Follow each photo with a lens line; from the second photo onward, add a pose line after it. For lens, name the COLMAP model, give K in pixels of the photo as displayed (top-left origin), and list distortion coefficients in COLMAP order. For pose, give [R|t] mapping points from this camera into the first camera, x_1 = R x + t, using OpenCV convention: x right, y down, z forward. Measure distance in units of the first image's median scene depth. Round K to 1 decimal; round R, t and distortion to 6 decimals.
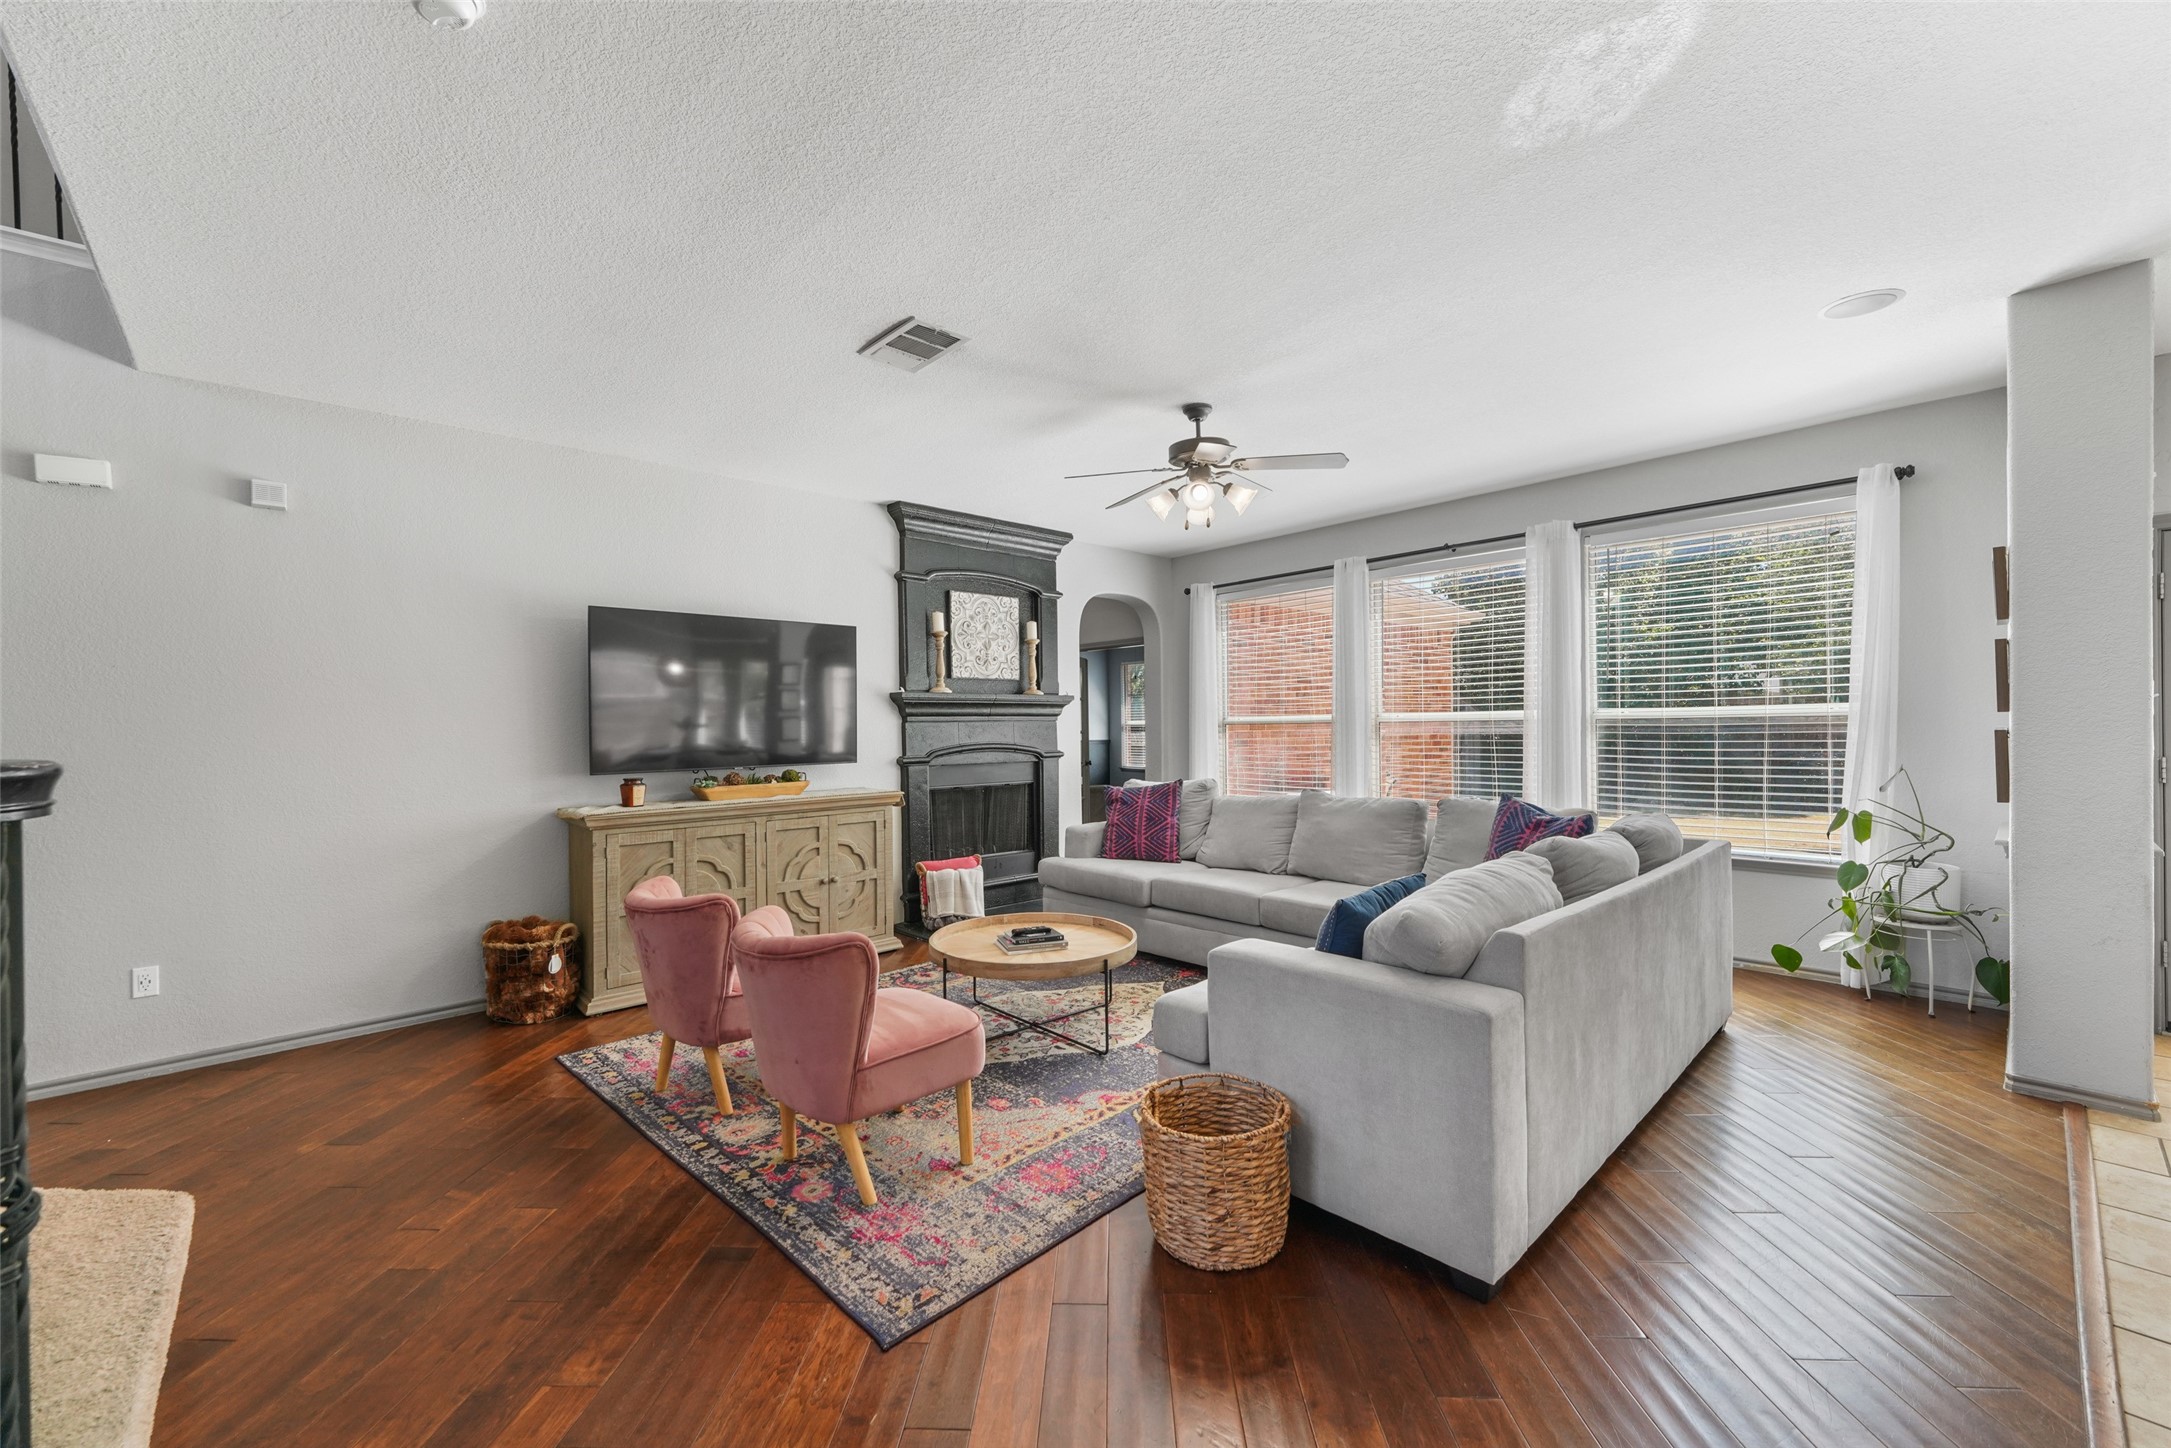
lens RADIAL K [[867.5, 0, 1072.7], [0, 867.5, 721.6], [0, 0, 1]] dist [0.002668, -0.000603]
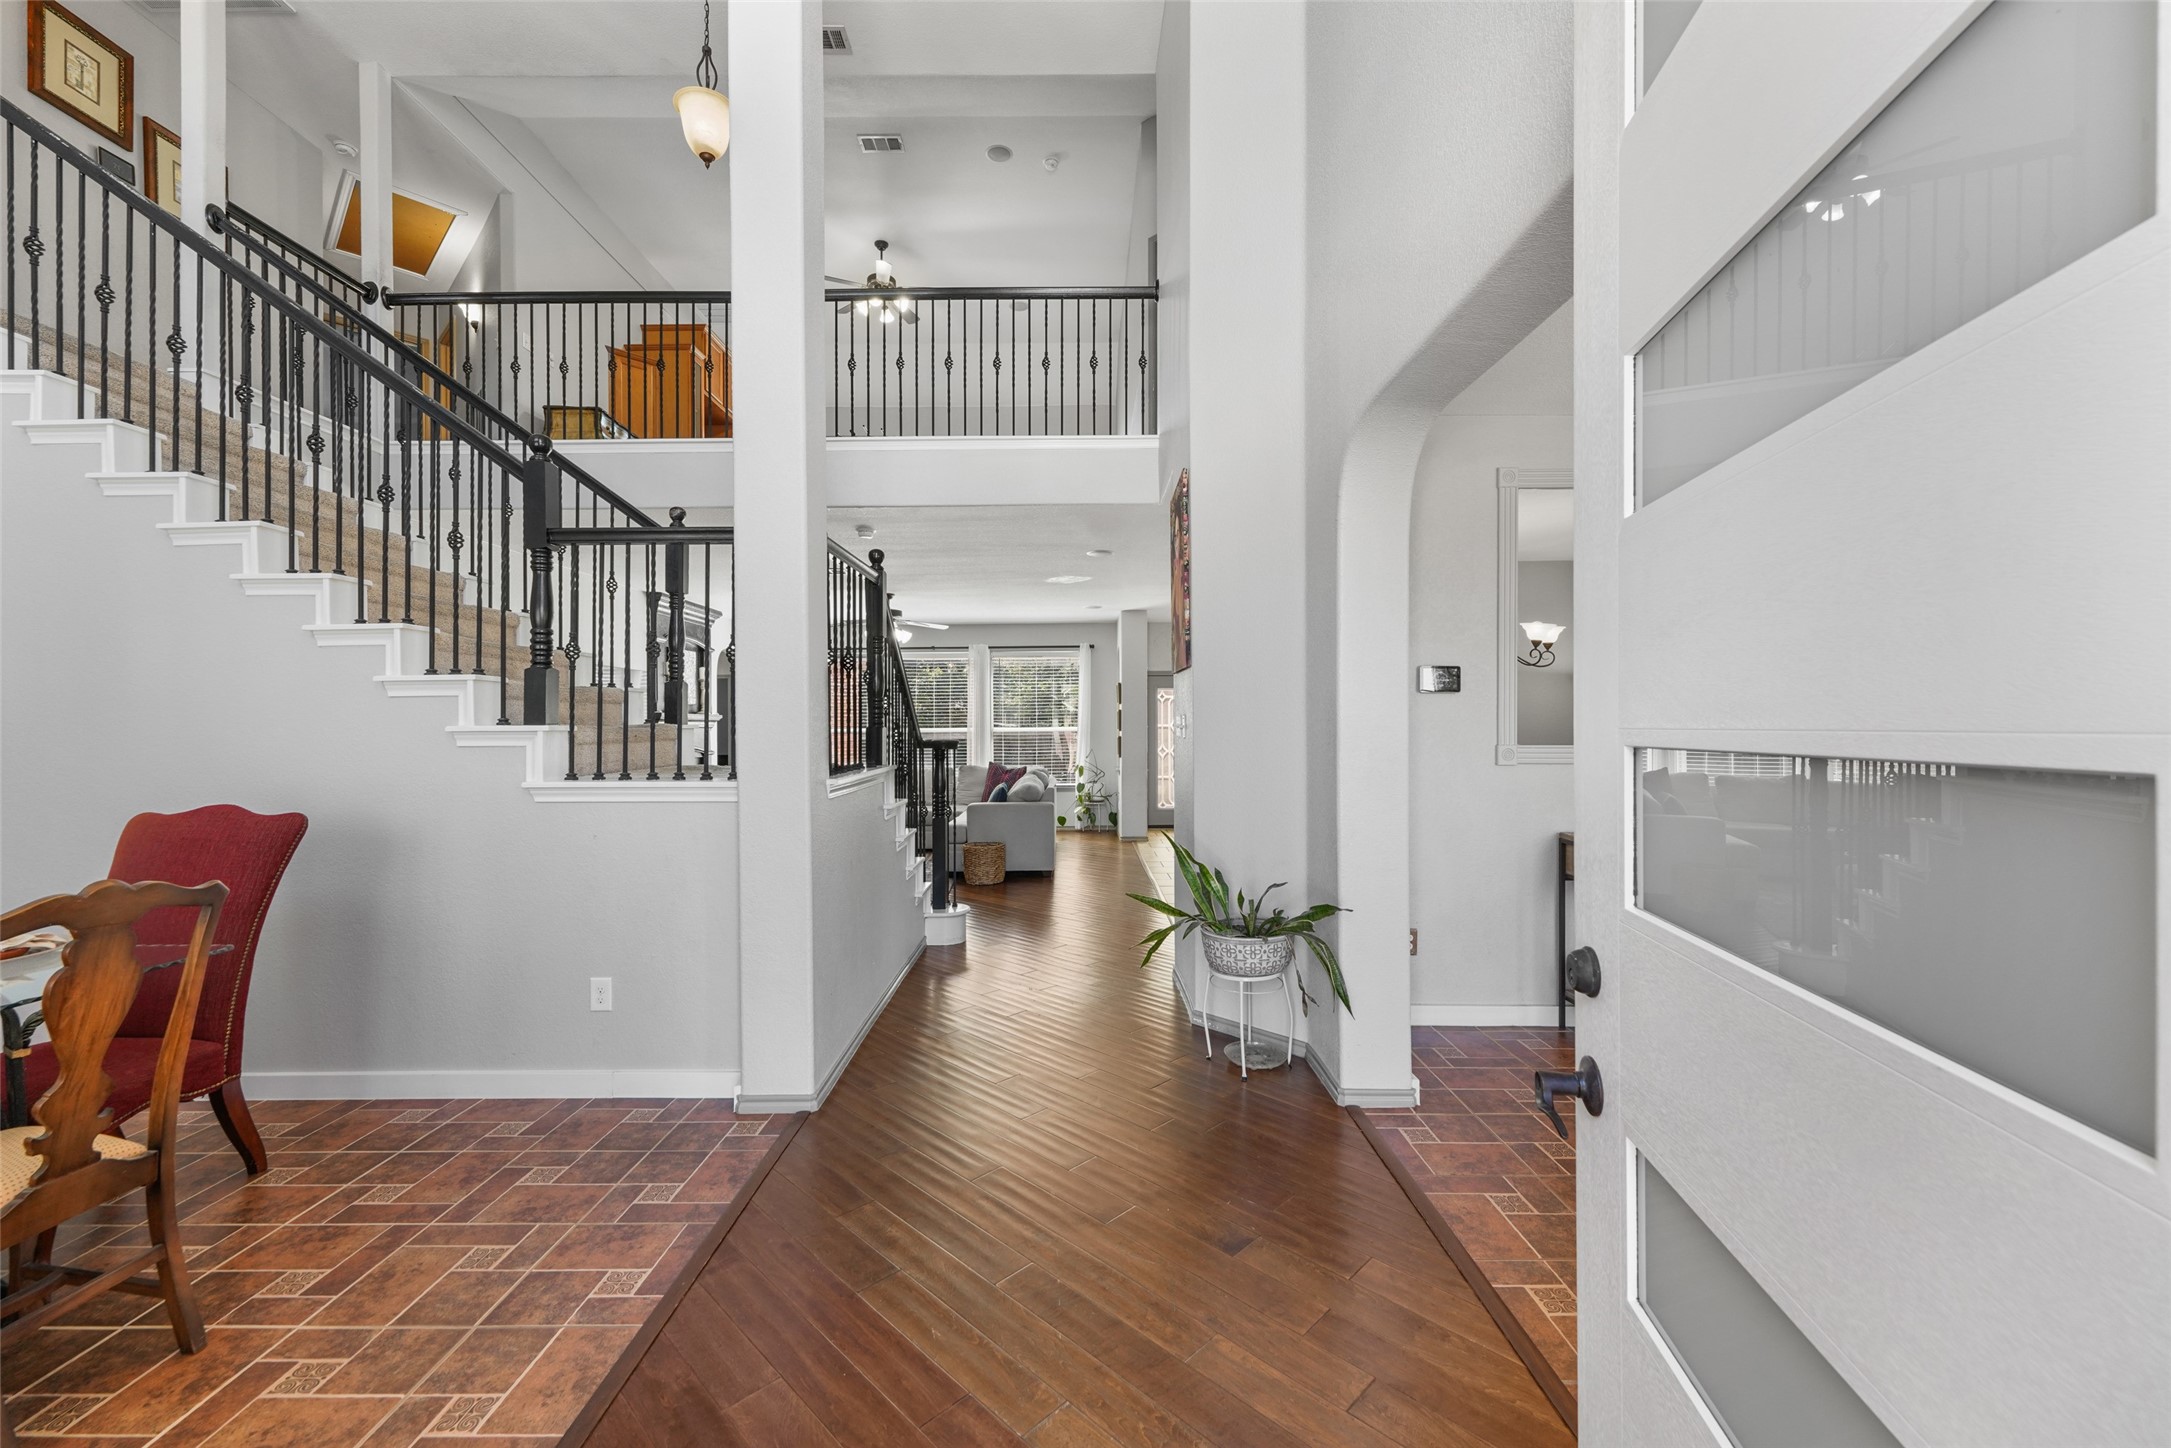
lens RADIAL K [[855.8, 0, 1064.8], [0, 855.8, 726.6], [0, 0, 1]] dist [0.011881, -0.004065]
pose [[0.684733, 0.010112, 0.728724, -0.917135], [-0.004135, 0.999942, -0.009990, 0.003169], [-0.728783, 0.003828, 0.684734, -0.685599]]
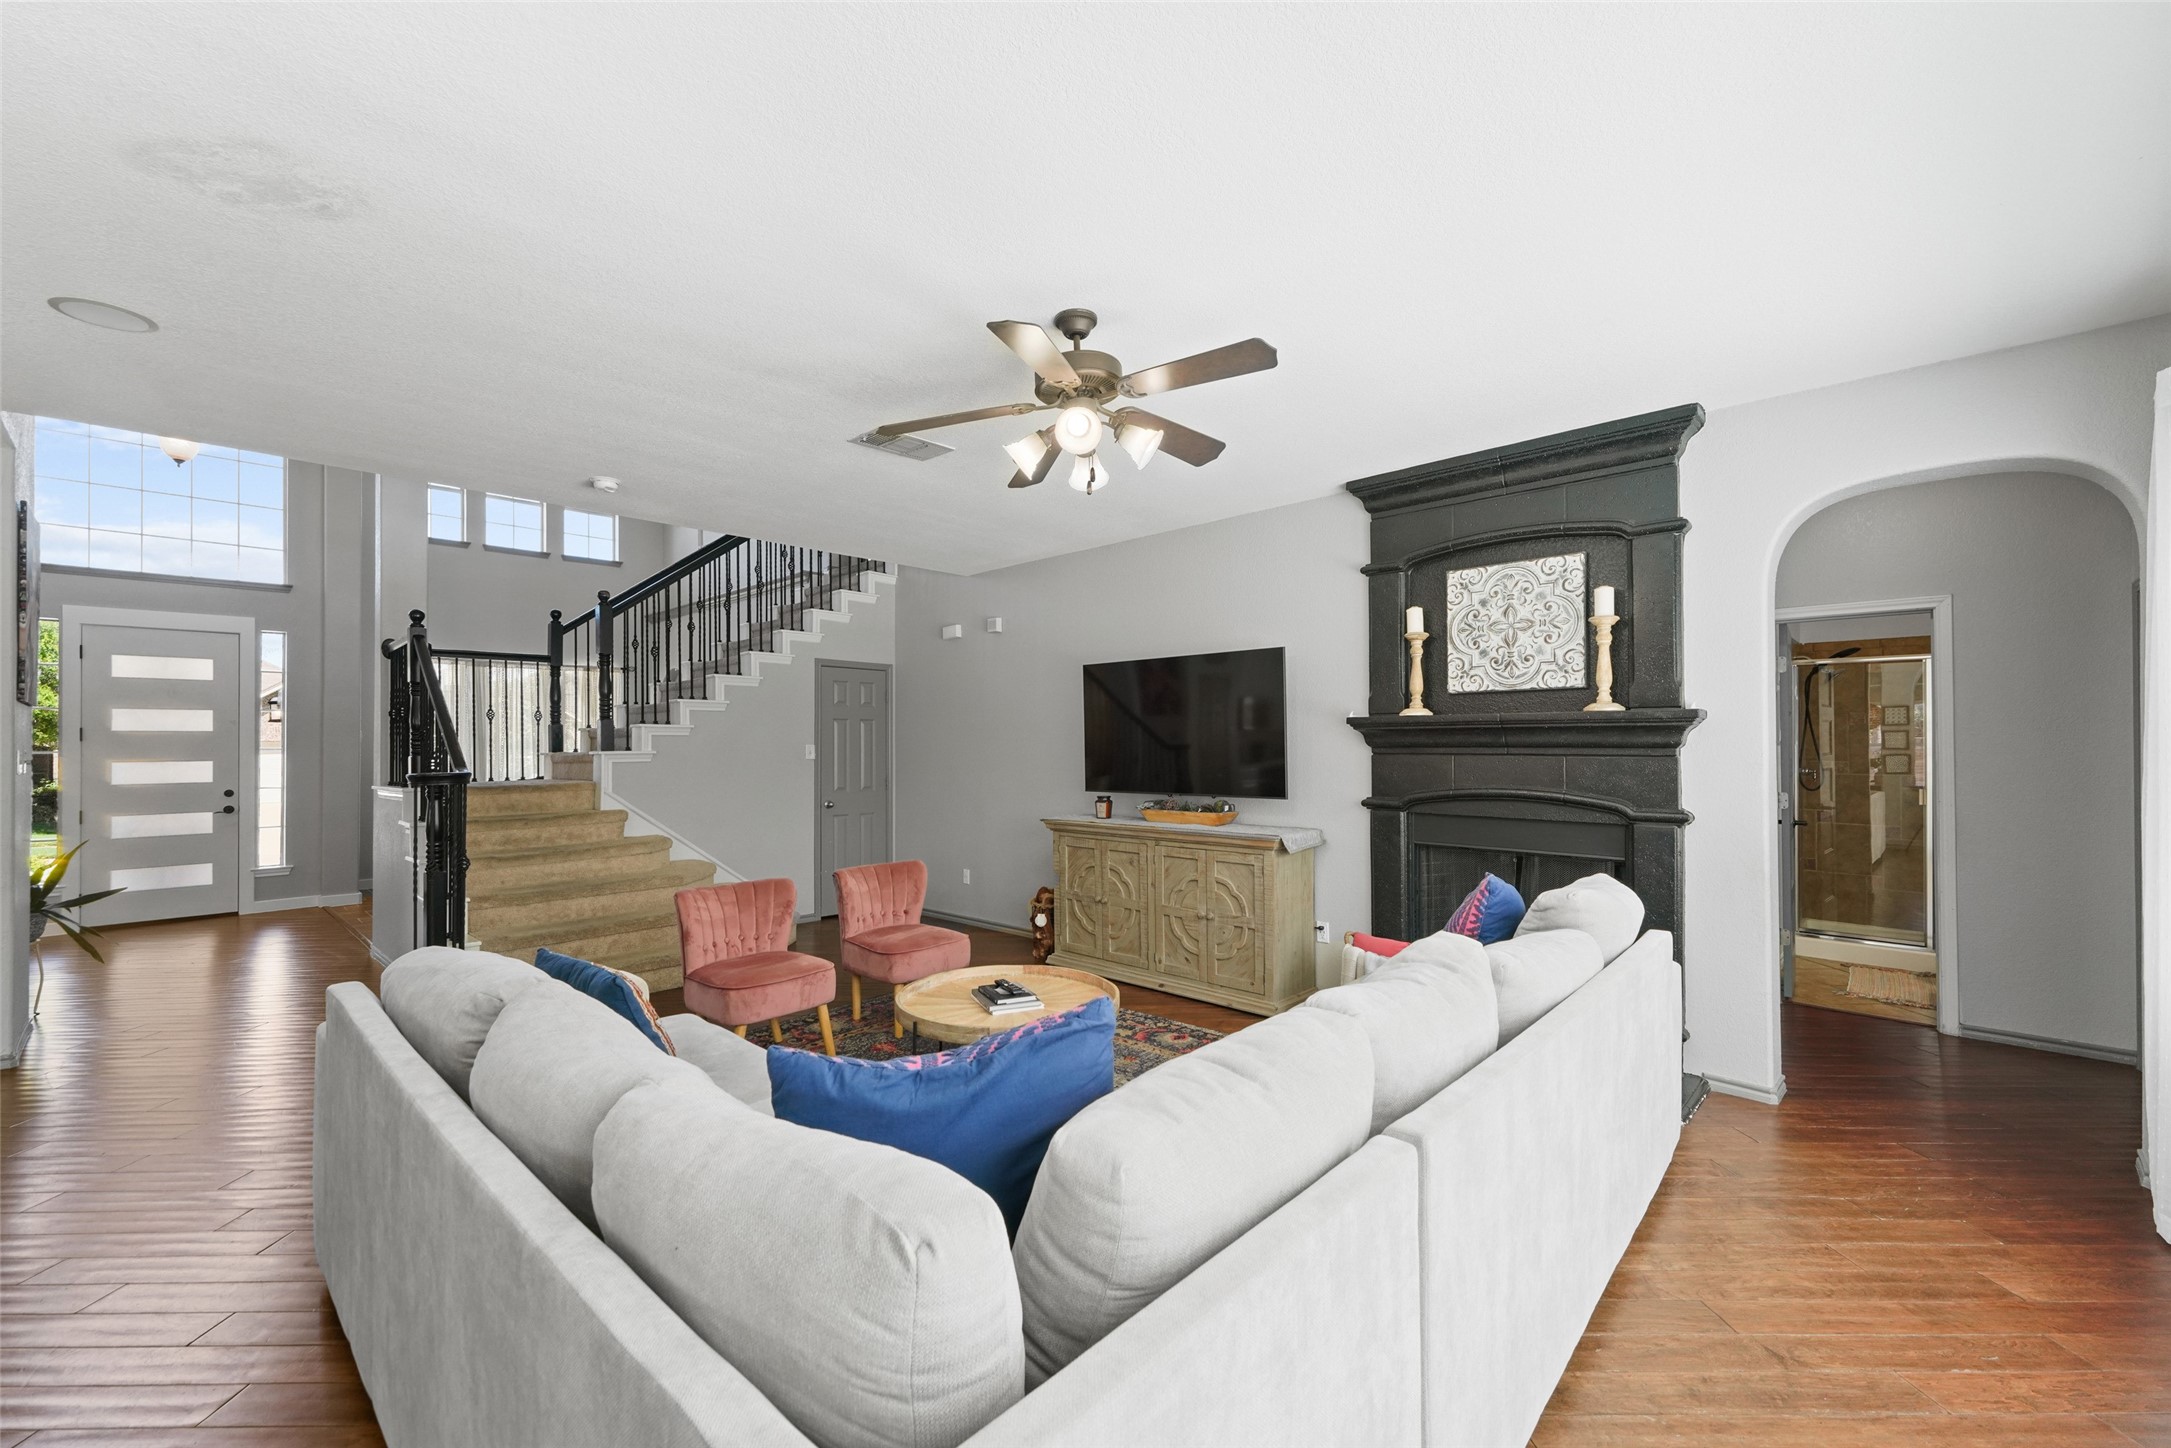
lens RADIAL K [[879.4, 0, 1071.6], [0, 879.4, 737.9], [0, 0, 1]] dist [0.001357, 0.000194]
pose [[0.056127, 0.004446, -0.998414, 0.682334], [0.007402, 0.999961, 0.004869, -0.023422], [0.998396, -0.007663, 0.056092, 0.775505]]
